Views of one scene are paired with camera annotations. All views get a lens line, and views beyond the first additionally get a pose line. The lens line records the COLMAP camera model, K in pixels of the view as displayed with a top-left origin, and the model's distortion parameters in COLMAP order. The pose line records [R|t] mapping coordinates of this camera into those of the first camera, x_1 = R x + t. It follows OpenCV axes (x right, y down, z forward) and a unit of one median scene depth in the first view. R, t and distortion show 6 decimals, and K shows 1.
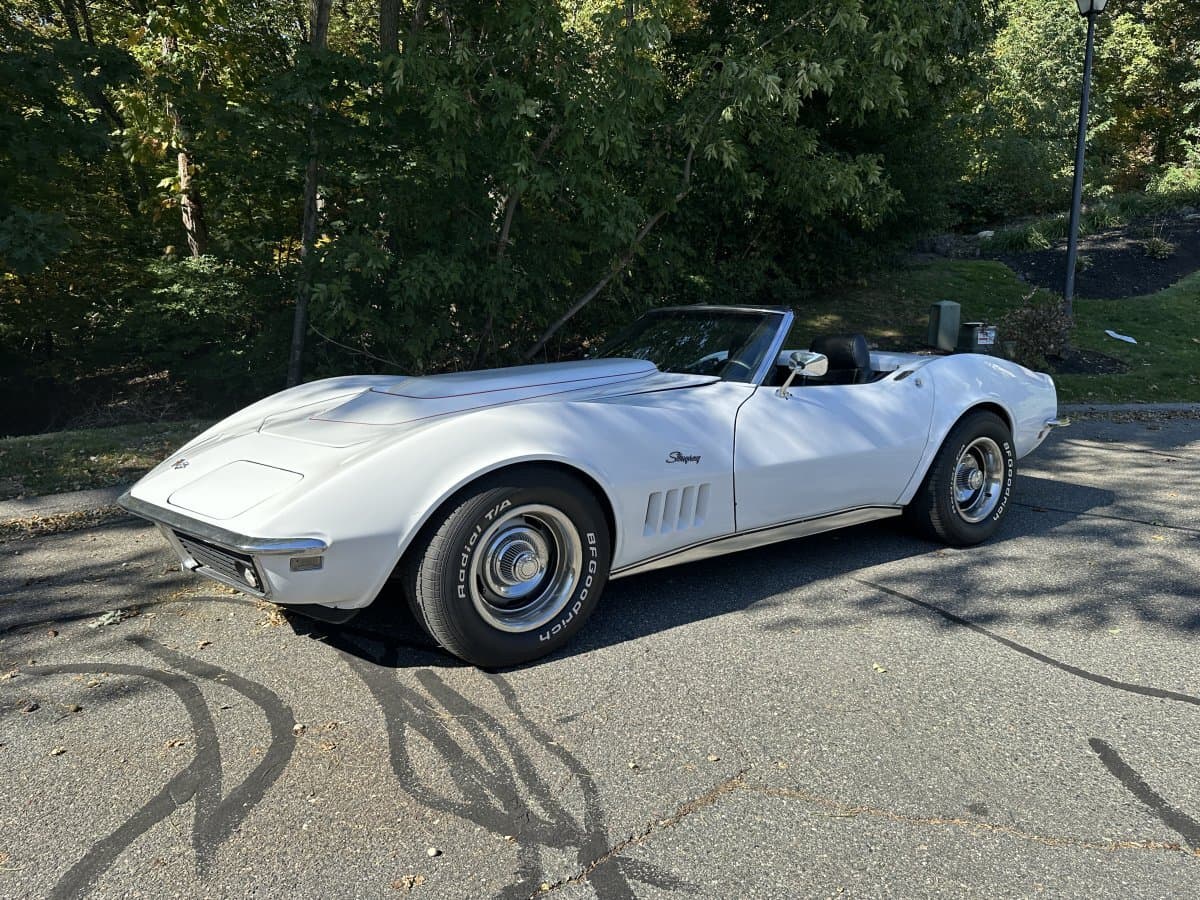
lens RADIAL K [[855.6, 0, 599.5], [0, 855.6, 437.9], [0, 0, 1]] dist [0.025695, -0.035309]
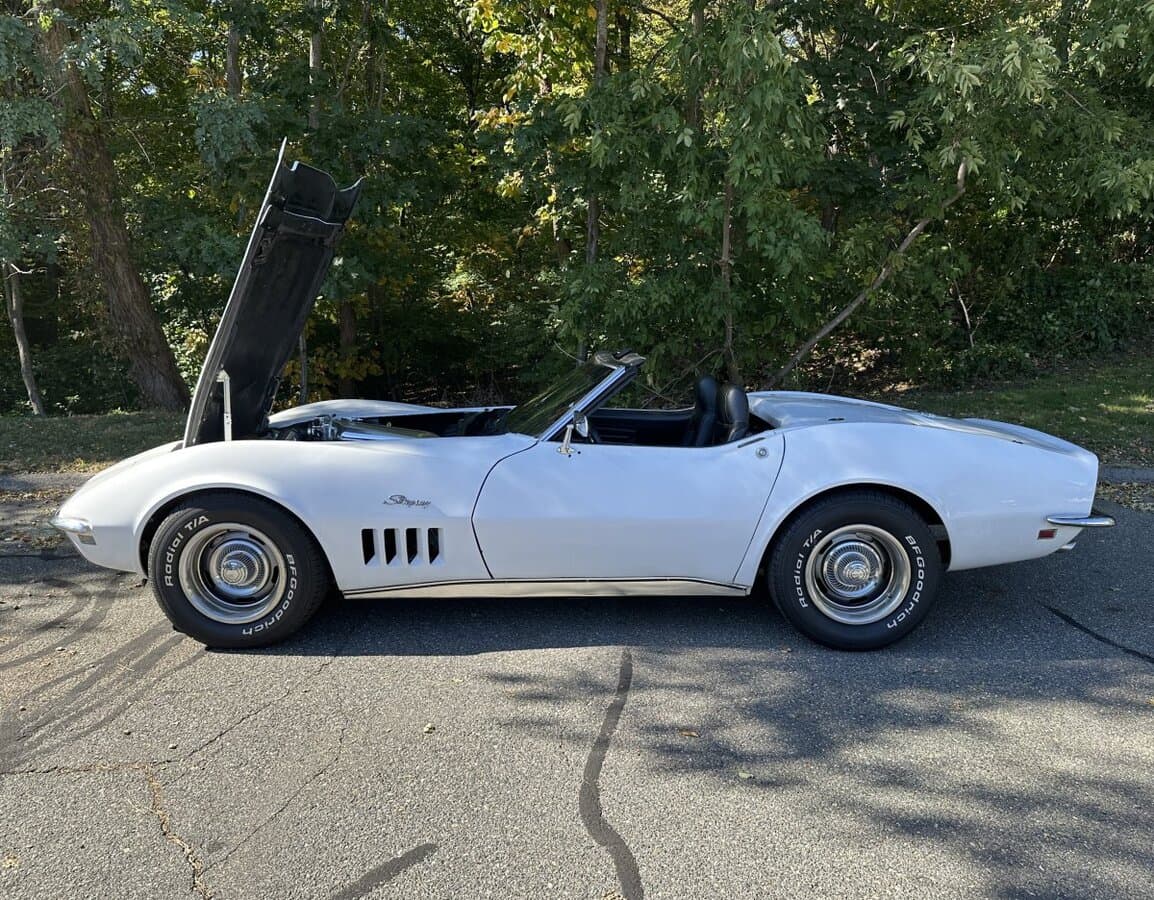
lens RADIAL K [[886.7, 0, 584.5], [0, 886.7, 428.0], [0, 0, 1]] dist [0.018580, -0.041083]
pose [[0.826535, 0.085350, -0.556377, 0.767743], [-0.090185, 0.995748, 0.018775, -0.094884], [0.555613, 0.034659, 0.830718, 0.147955]]
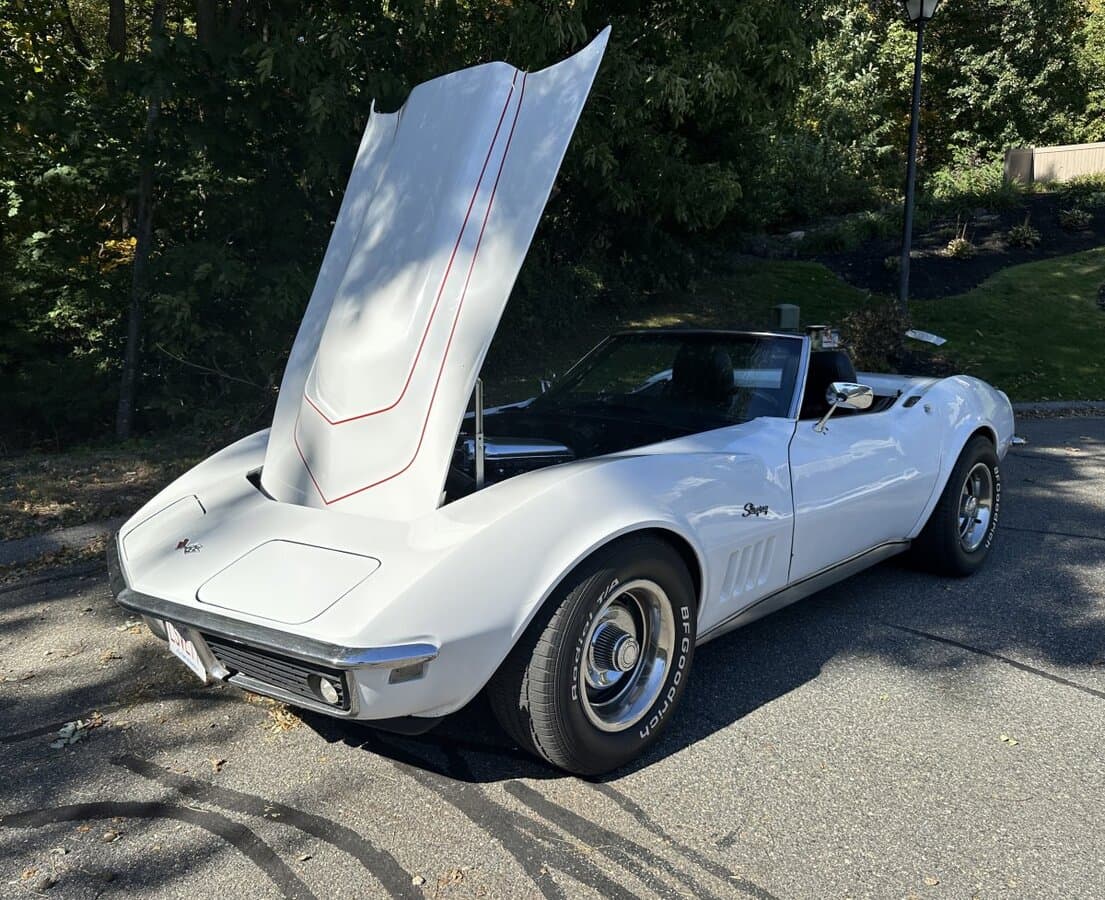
lens RADIAL K [[880.6, 0, 492.1], [0, 880.6, 429.2], [0, 0, 1]] dist [-0.007474, -0.001452]
pose [[0.991507, -0.027131, 0.127194, -0.240169], [0.028417, 0.999562, -0.008304, -0.051099], [-0.126913, 0.011848, 0.991843, 0.106513]]
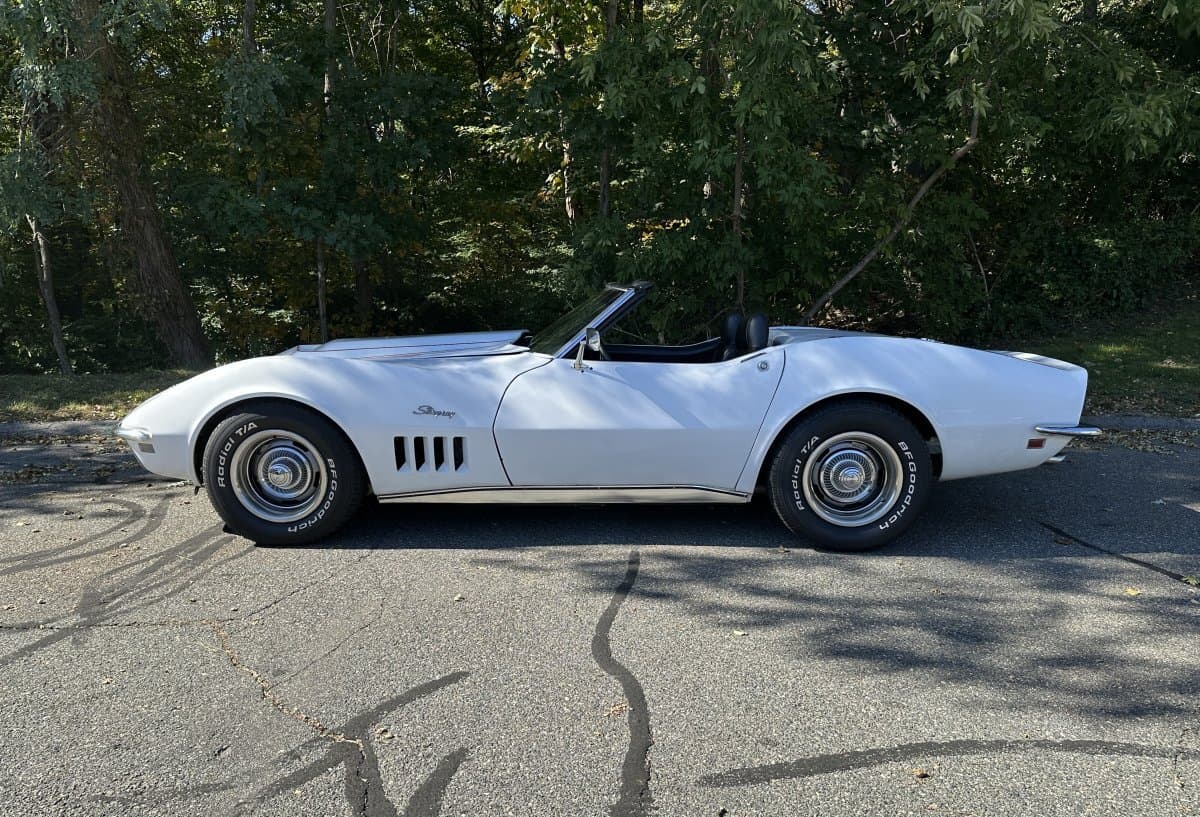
lens RADIAL K [[894.1, 0, 555.6], [0, 894.1, 446.9], [0, 0, 1]] dist [0.027911, -0.047763]
pose [[0.799866, 0.107919, -0.590396, 0.824996], [-0.088149, 0.994157, 0.062300, -0.017354], [0.593670, 0.002211, 0.804706, 0.075976]]
